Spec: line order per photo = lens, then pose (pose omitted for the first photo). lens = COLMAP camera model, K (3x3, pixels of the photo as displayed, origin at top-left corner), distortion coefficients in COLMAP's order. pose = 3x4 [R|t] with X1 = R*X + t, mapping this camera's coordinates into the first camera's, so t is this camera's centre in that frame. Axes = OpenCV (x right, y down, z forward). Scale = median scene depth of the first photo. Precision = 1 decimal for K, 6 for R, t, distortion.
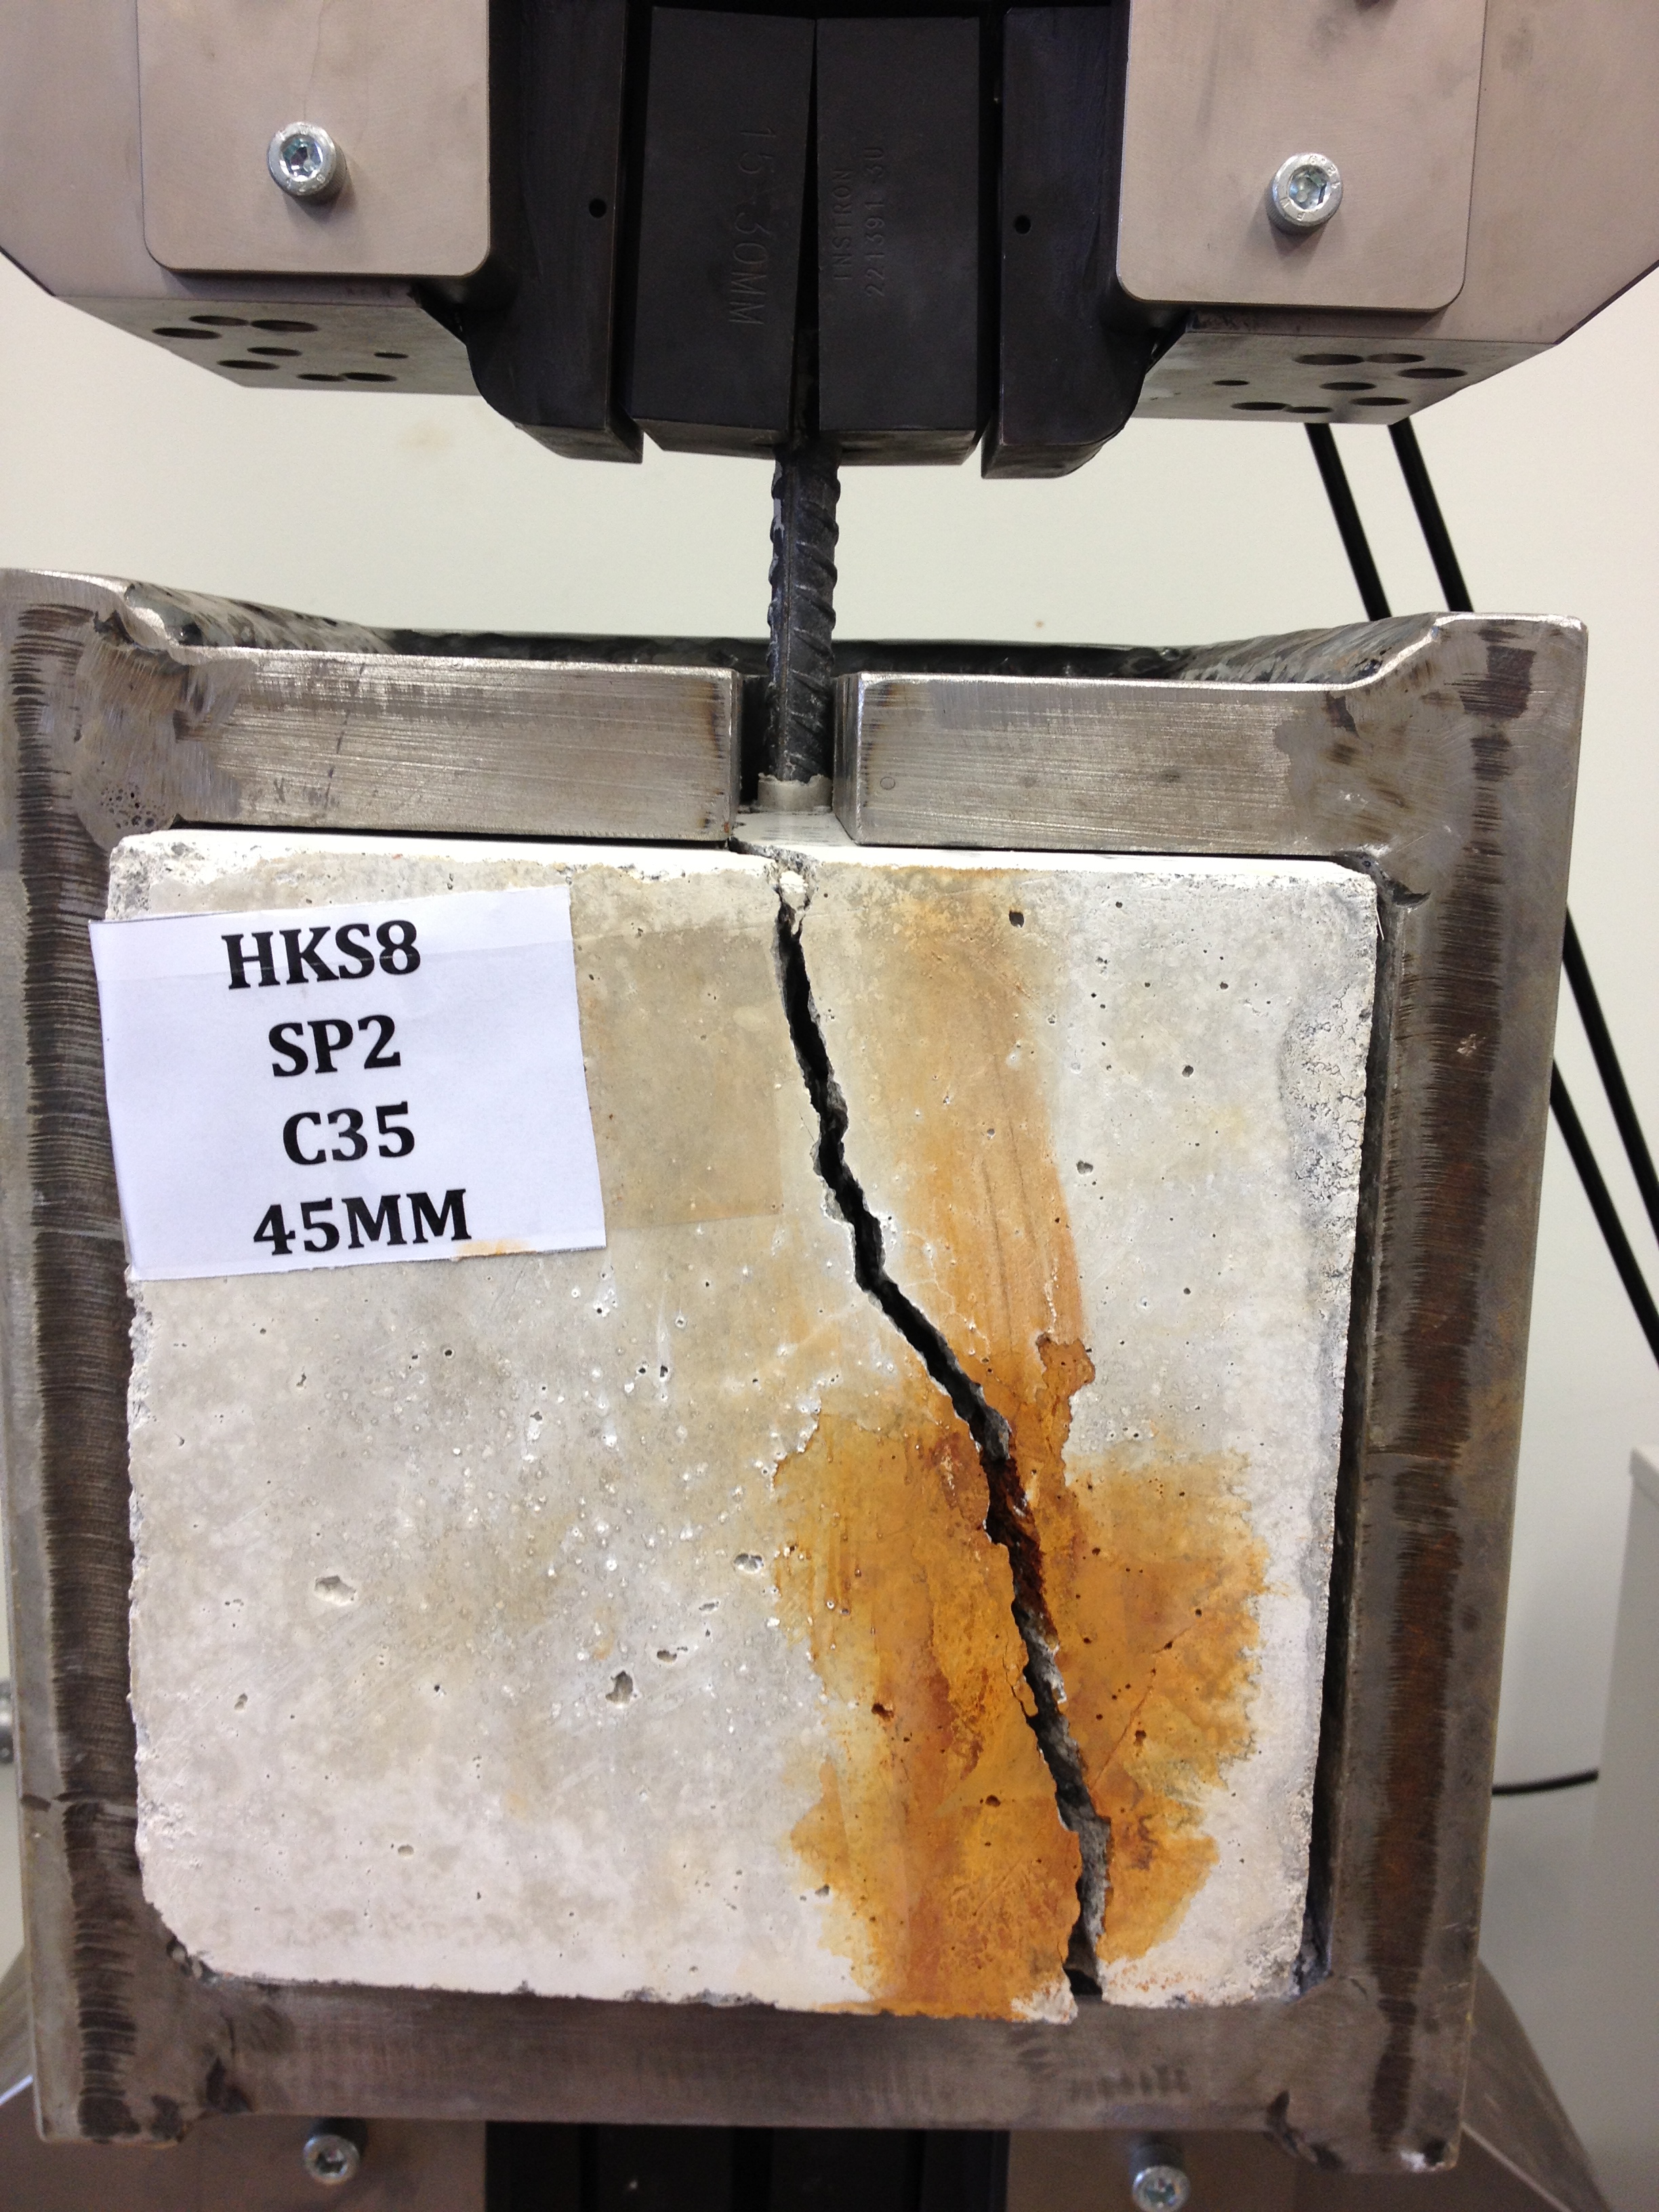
lens RADIAL K [[1983.5, 0, 833.2], [0, 1983.5, 1083.1], [0, 0, 1]] dist [0.083320, -0.176061]
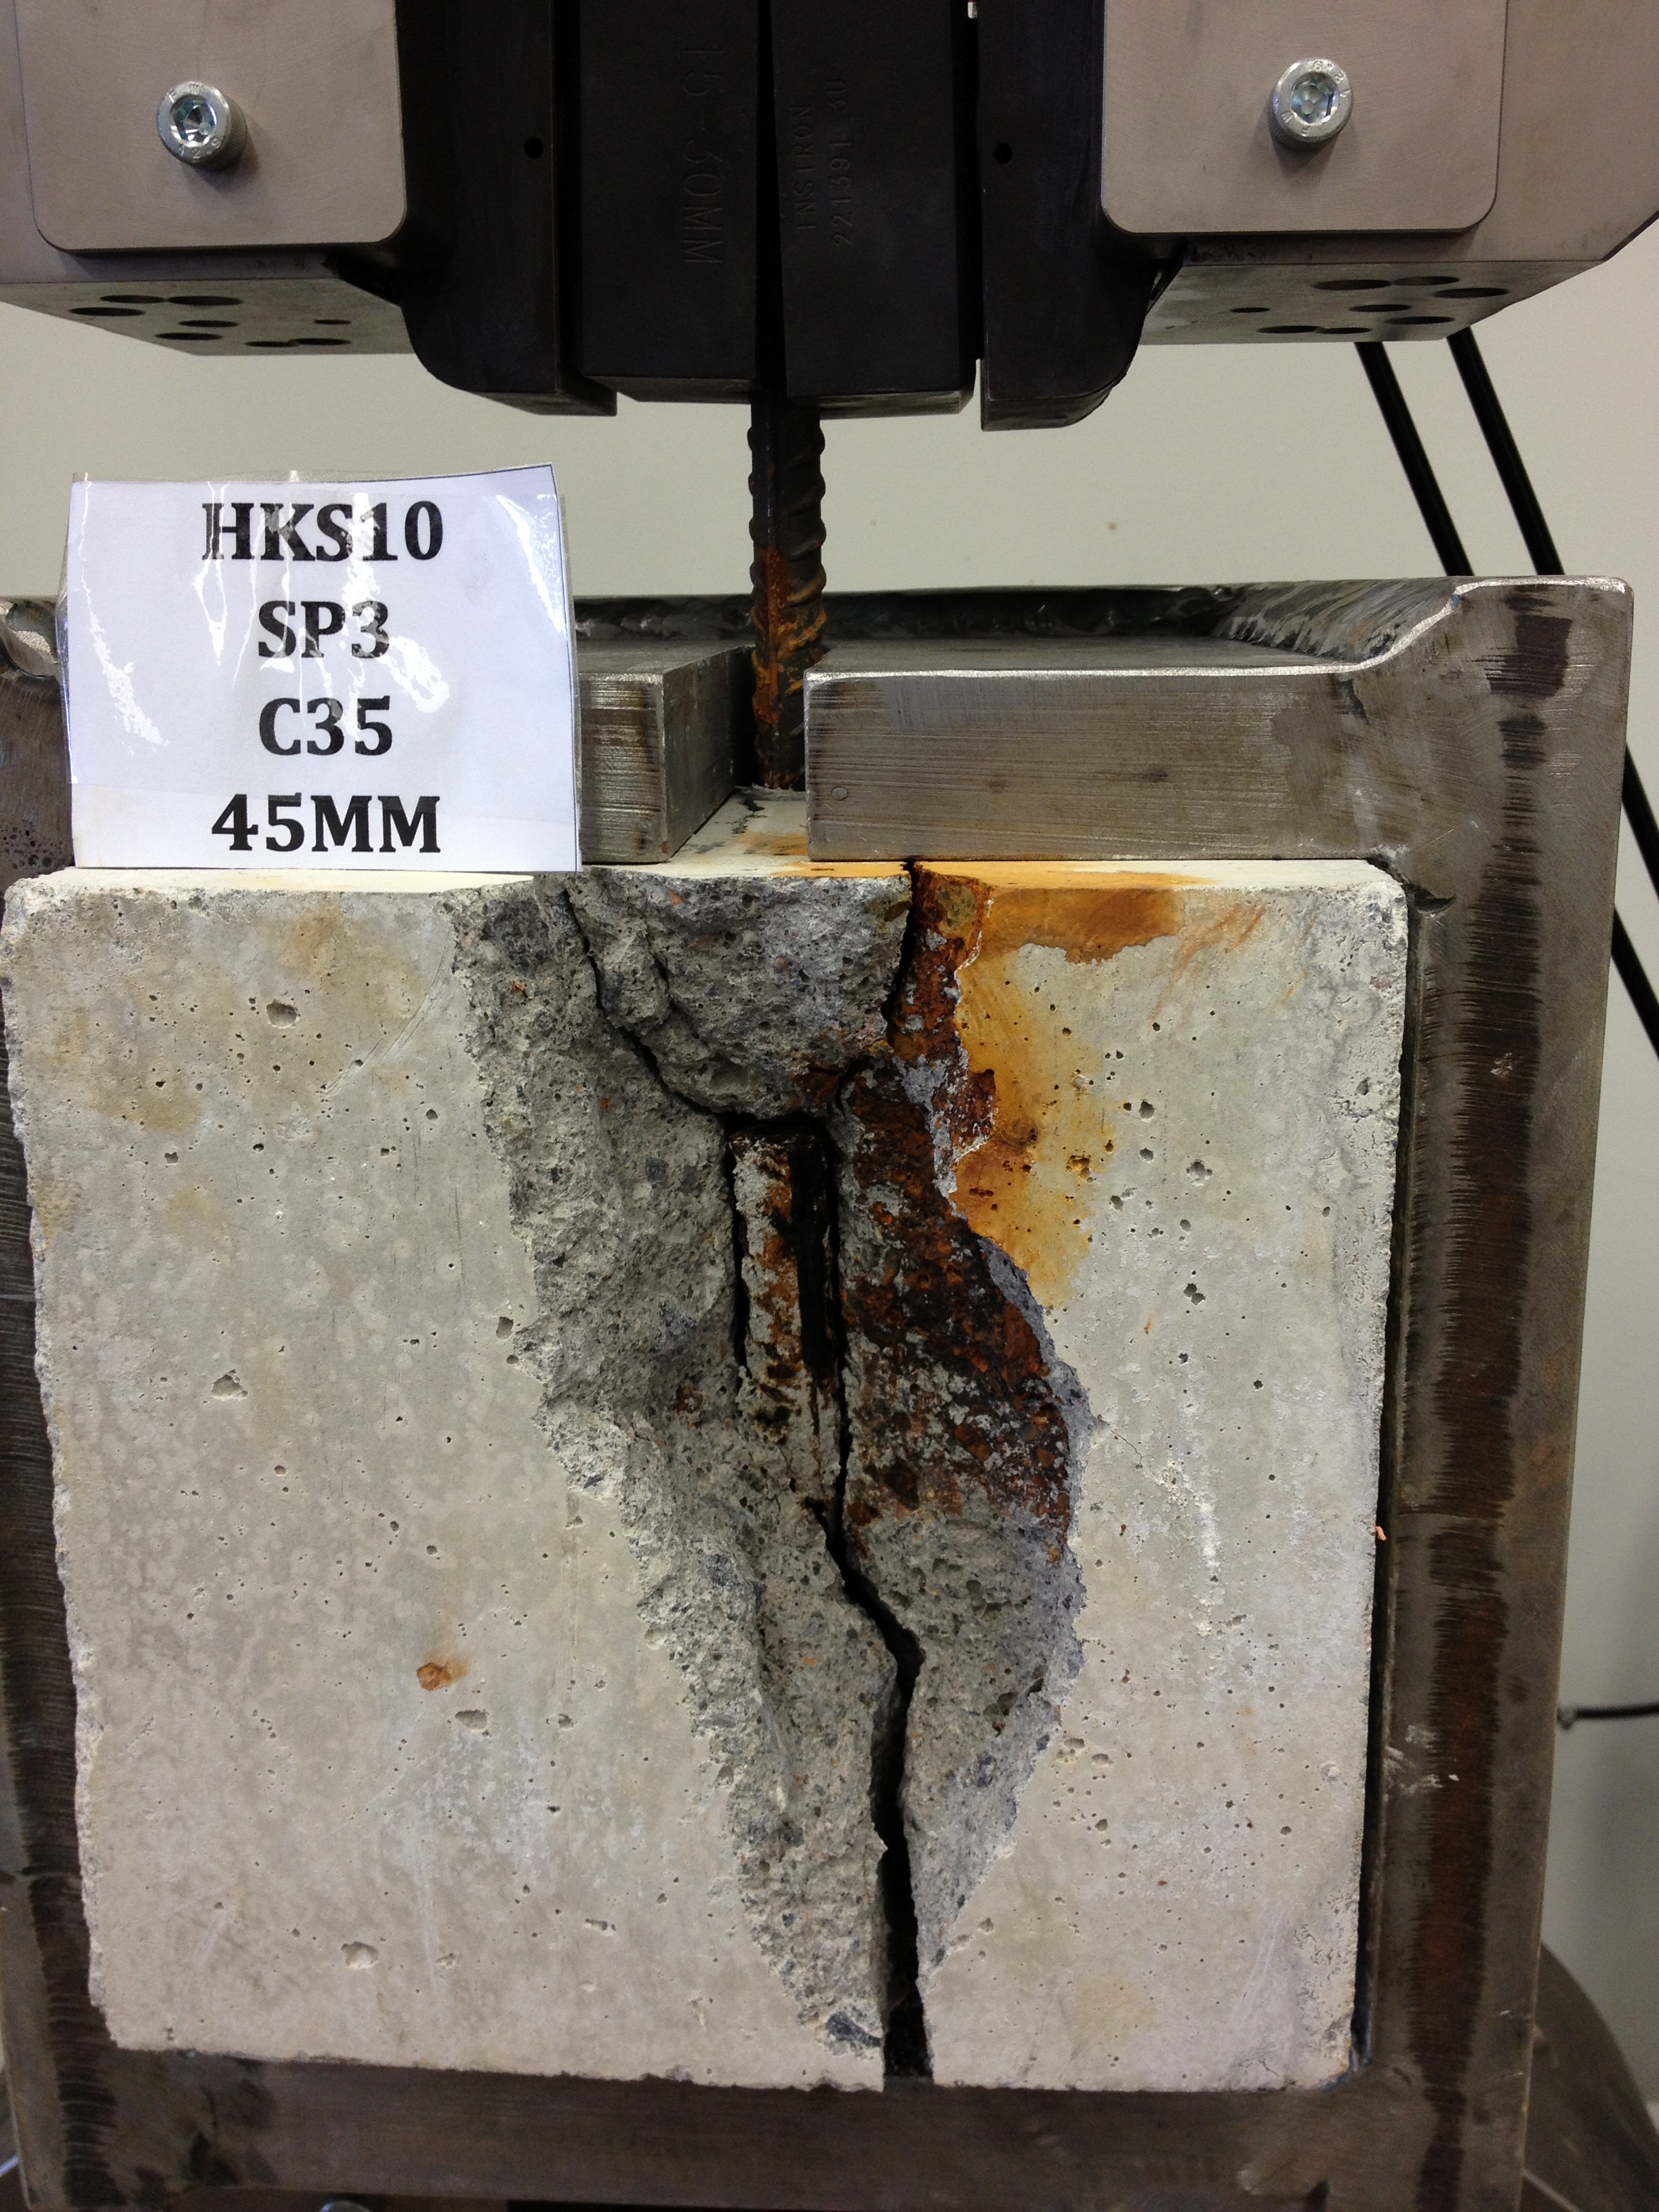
lens RADIAL K [[1983.5, 0, 833.2], [0, 1983.5, 1083.1], [0, 0, 1]] dist [0.083320, -0.176061]
pose [[0.997240, -0.021478, -0.071066, 0.081864], [0.024696, 0.998694, 0.044717, -0.057400], [0.070013, -0.046348, 0.996469, 0.090042]]
